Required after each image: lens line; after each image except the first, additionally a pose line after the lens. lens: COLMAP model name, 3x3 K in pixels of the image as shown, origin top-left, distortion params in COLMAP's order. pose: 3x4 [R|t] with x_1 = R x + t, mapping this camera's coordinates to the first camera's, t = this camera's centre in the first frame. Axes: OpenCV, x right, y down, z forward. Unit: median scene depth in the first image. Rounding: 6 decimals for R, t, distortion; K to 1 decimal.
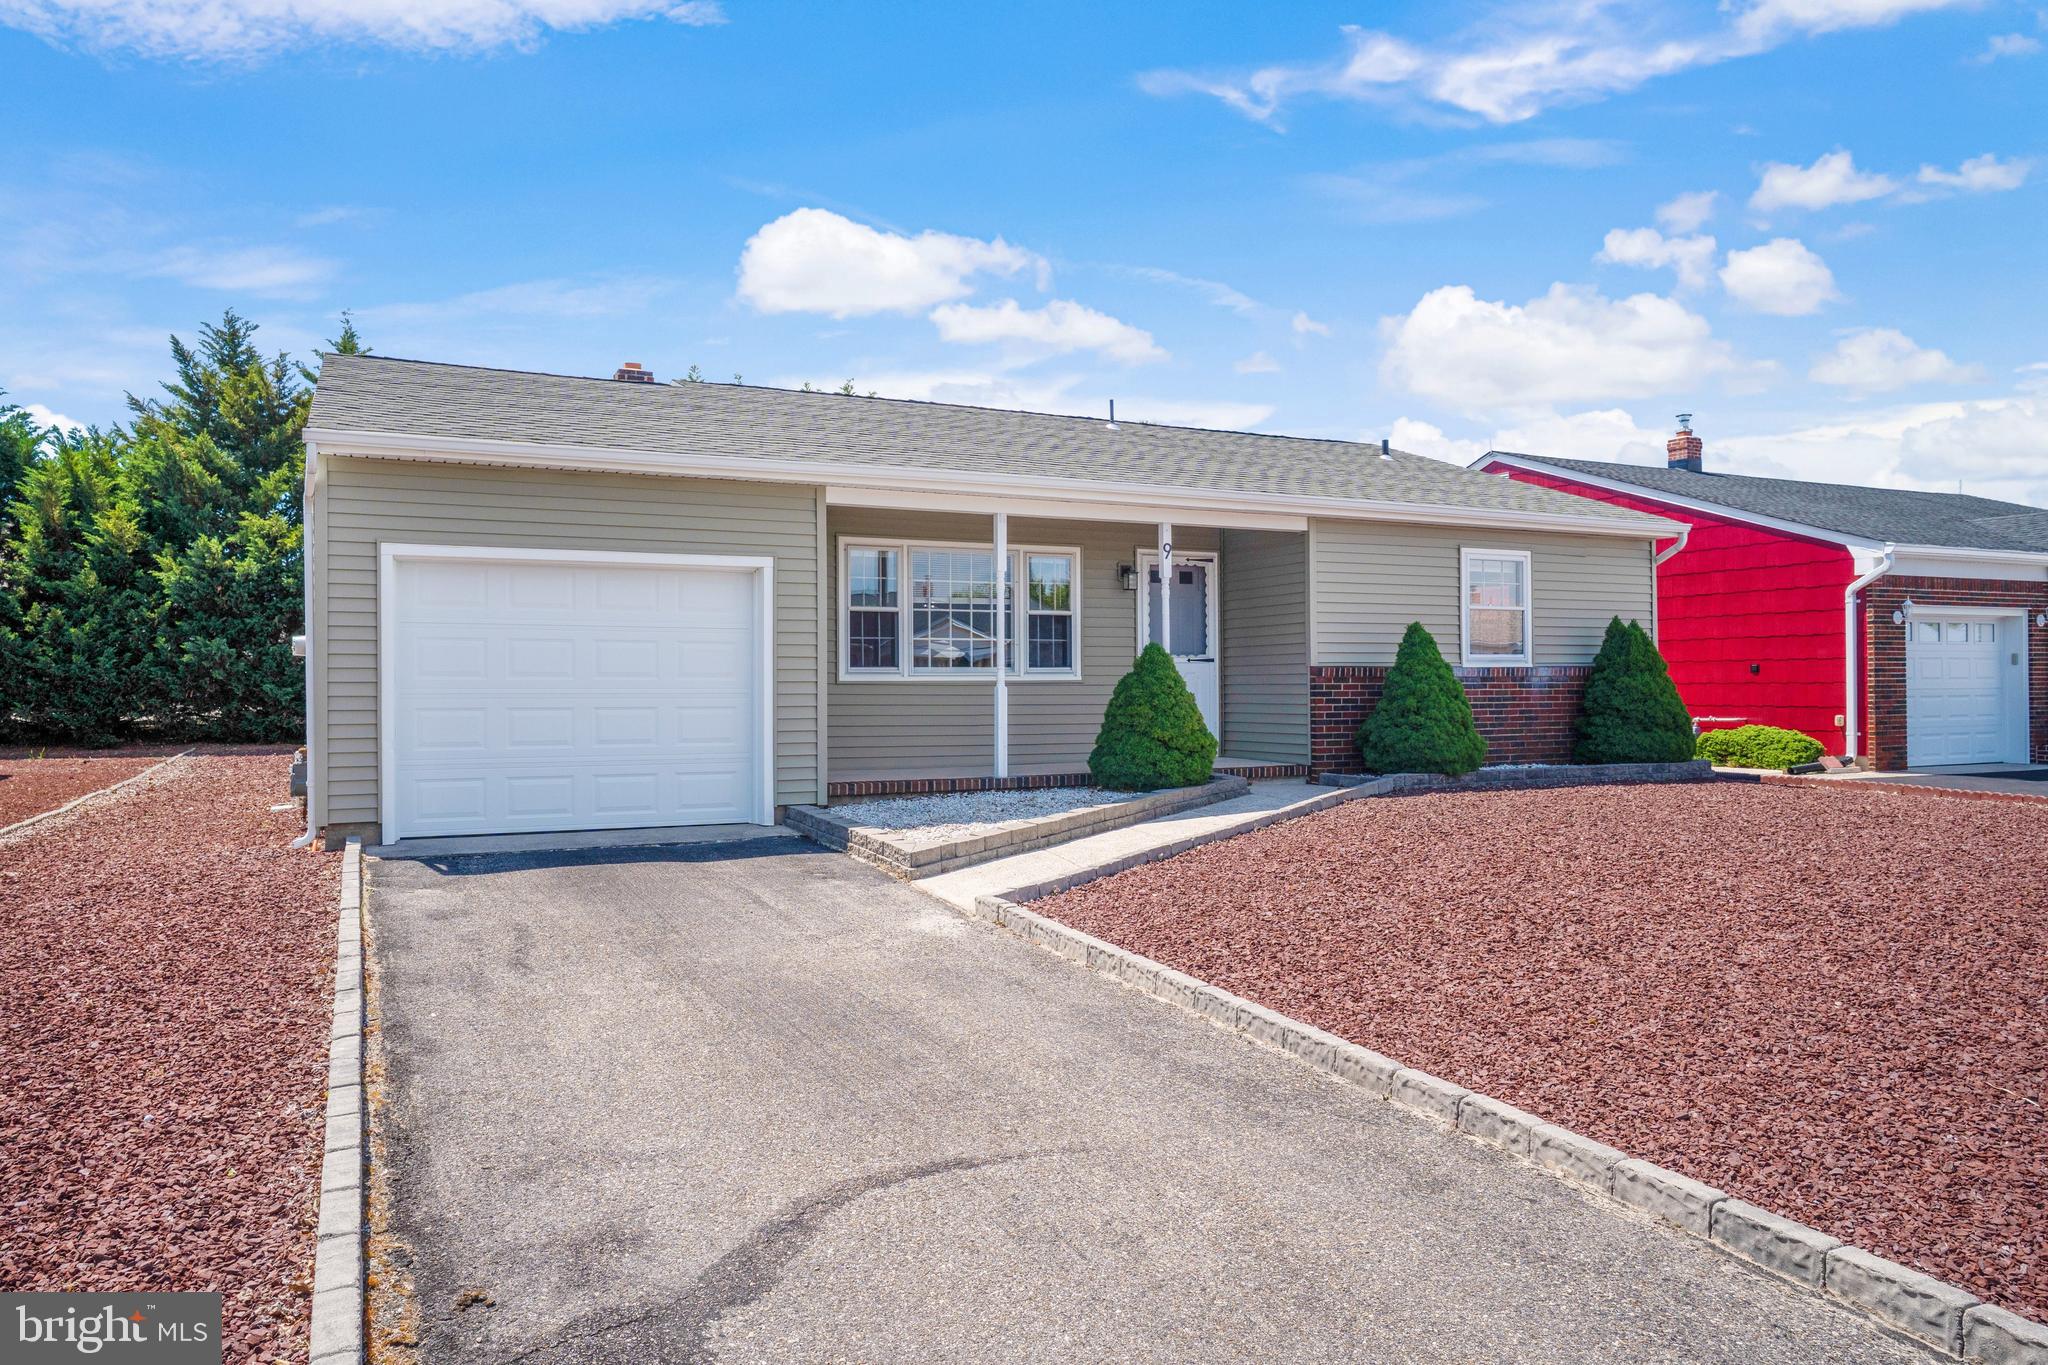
lens RADIAL K [[1313.1, 0, 1024.0], [0, 1313.1, 682.5], [0, 0, 1]] dist [0.000777, -0.000007]
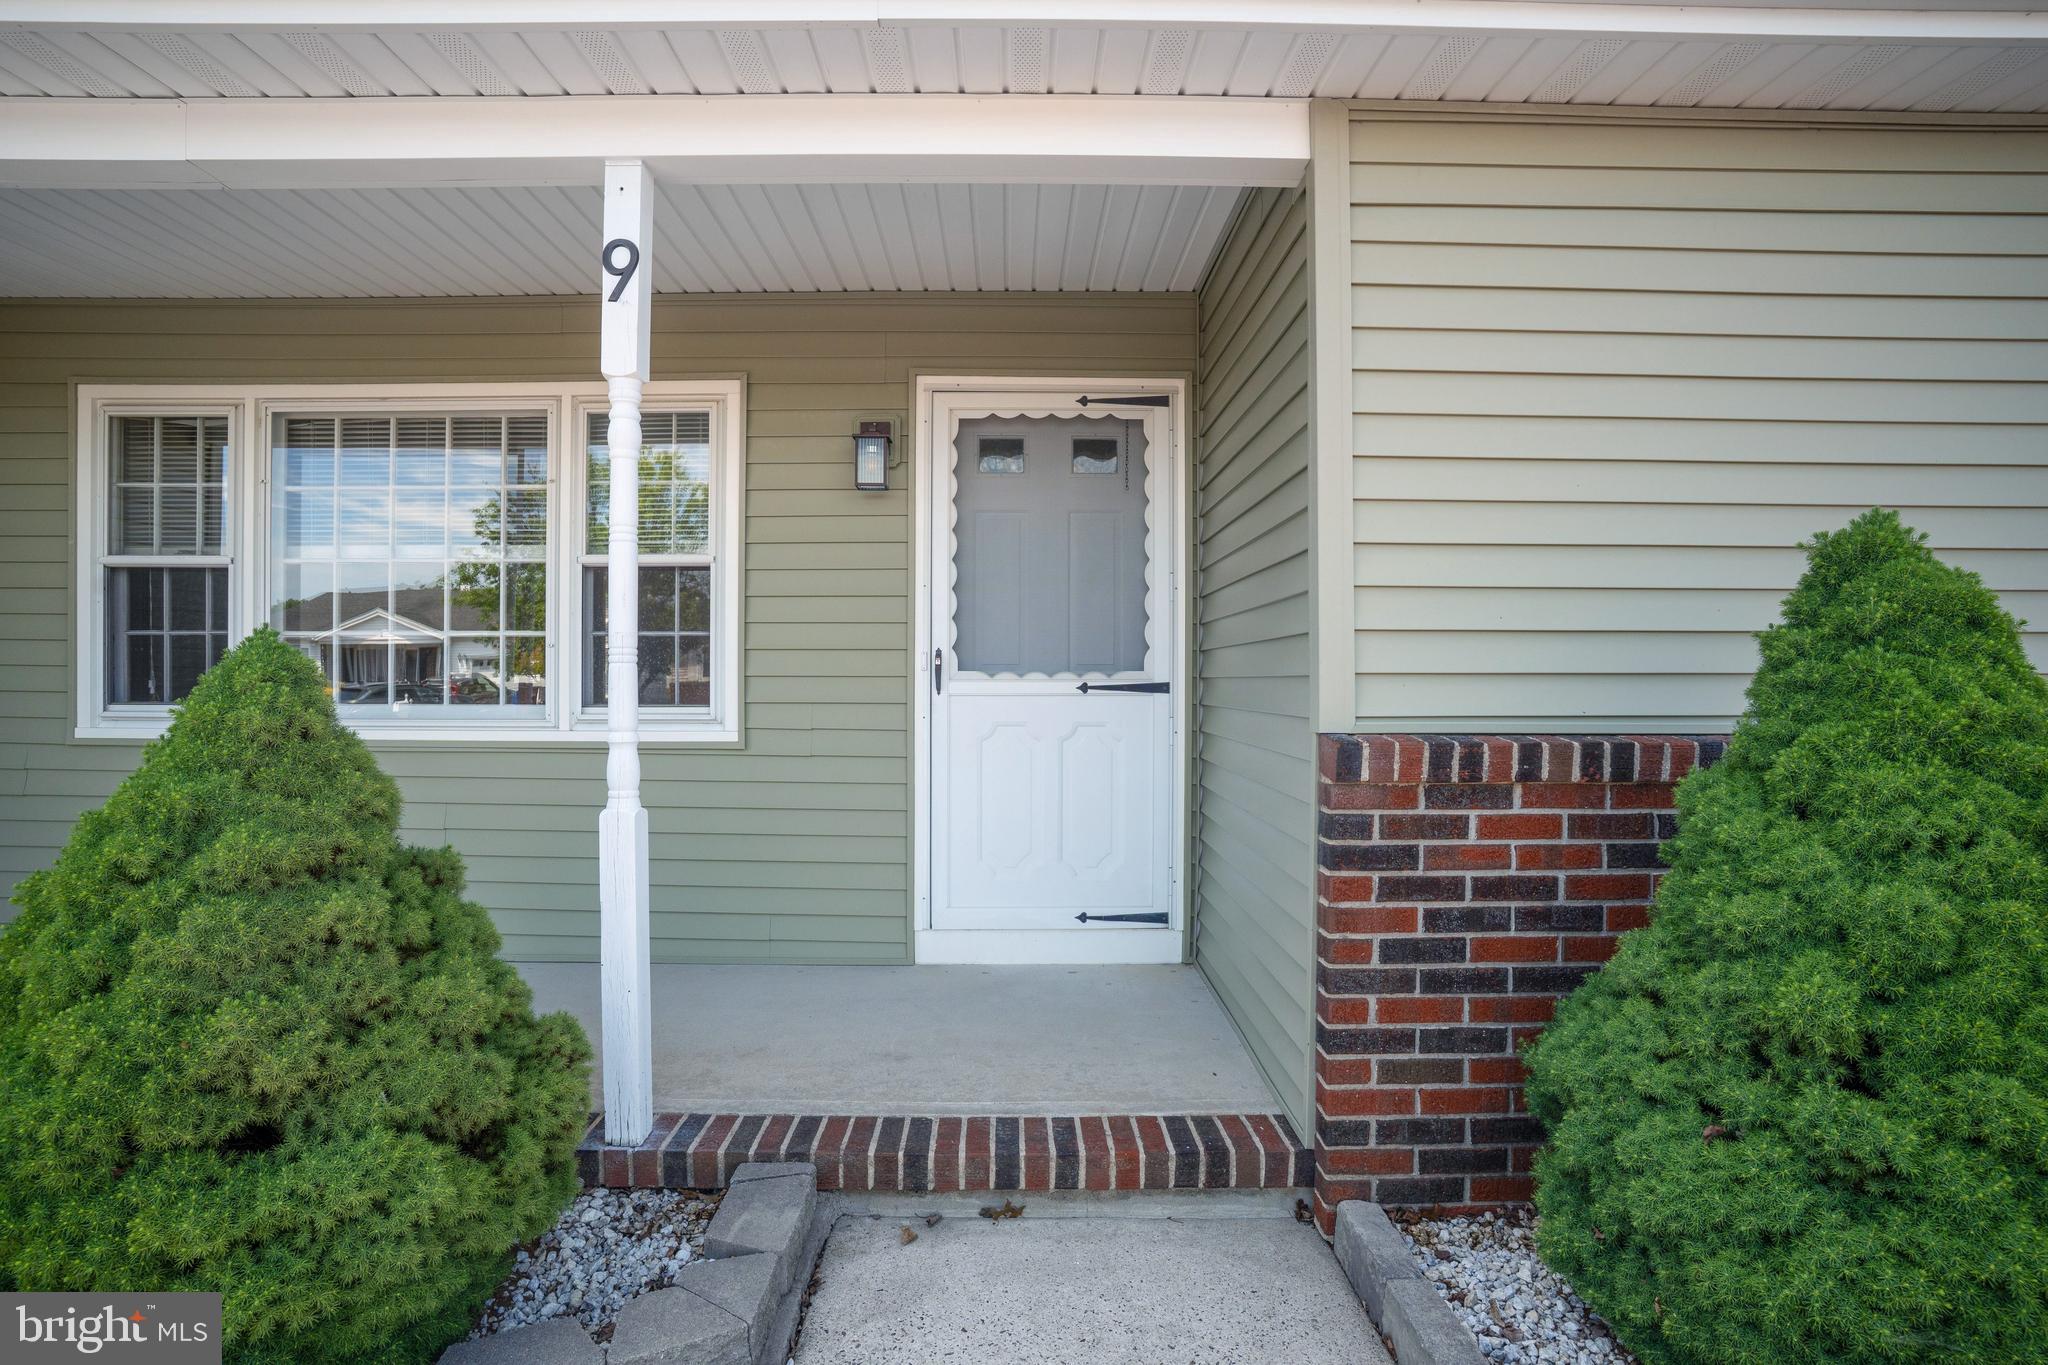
lens RADIAL K [[1016.1, 0, 1024.0], [0, 1016.1, 682.5], [0, 0, 1]] dist [-0.072537, 0.032612]
pose [[0.903426, 0.010986, -0.428602, 0.244595], [-0.007558, 0.999924, 0.009700, -0.022318], [0.428677, -0.005524, 0.903441, 0.806057]]
